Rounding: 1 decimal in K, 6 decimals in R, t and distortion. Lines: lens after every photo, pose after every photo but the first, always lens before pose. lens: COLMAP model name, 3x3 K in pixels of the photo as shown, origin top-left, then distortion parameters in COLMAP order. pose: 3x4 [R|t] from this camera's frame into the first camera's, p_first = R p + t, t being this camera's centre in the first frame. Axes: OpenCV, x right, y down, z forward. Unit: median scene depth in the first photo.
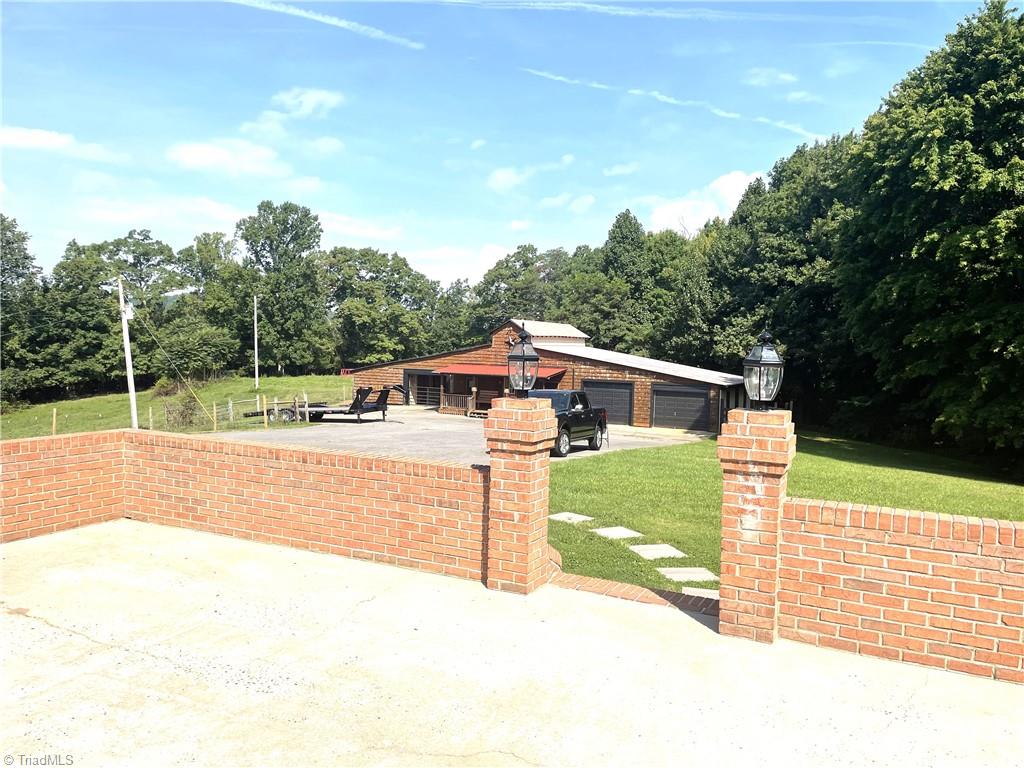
lens RADIAL K [[782.0, 0, 512.7], [0, 782.0, 384.4], [0, 0, 1]] dist [0.028963, 0.001483]
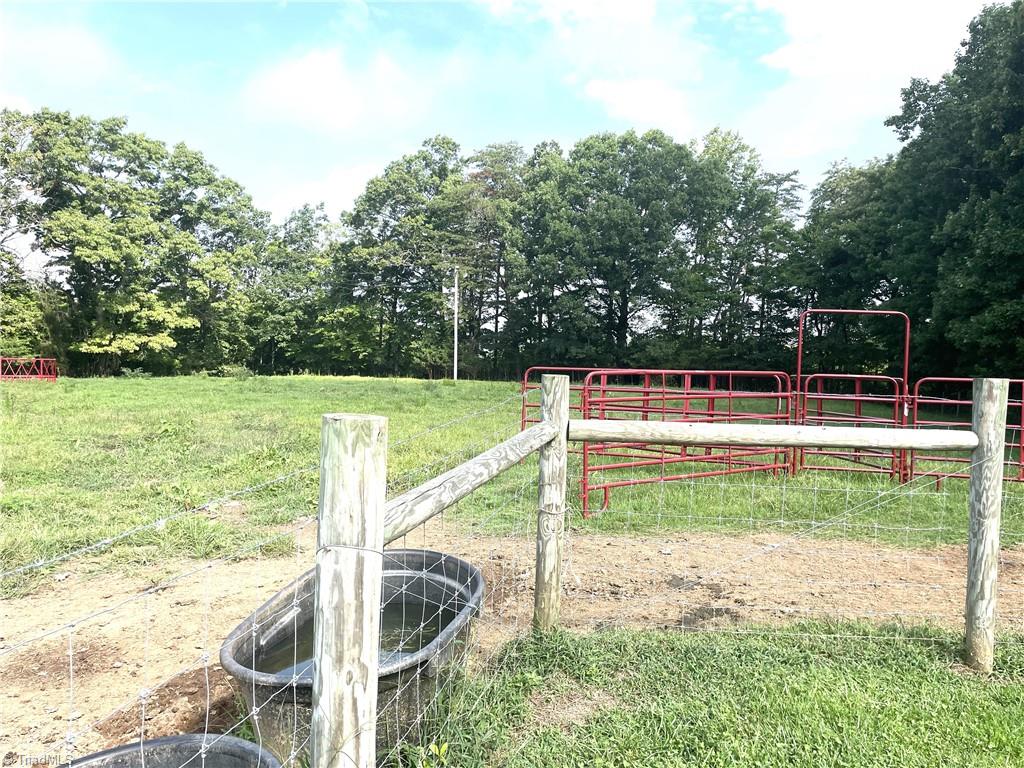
lens RADIAL K [[782.0, 0, 510.8], [0, 782.0, 383.9], [0, 0, 1]] dist [0.028963, 0.001483]
pose [[0.971833, -0.002993, 0.235650, -0.065136], [0.005265, 0.999946, -0.009011, -0.003649], [-0.235610, 0.009998, 0.971796, 0.474179]]
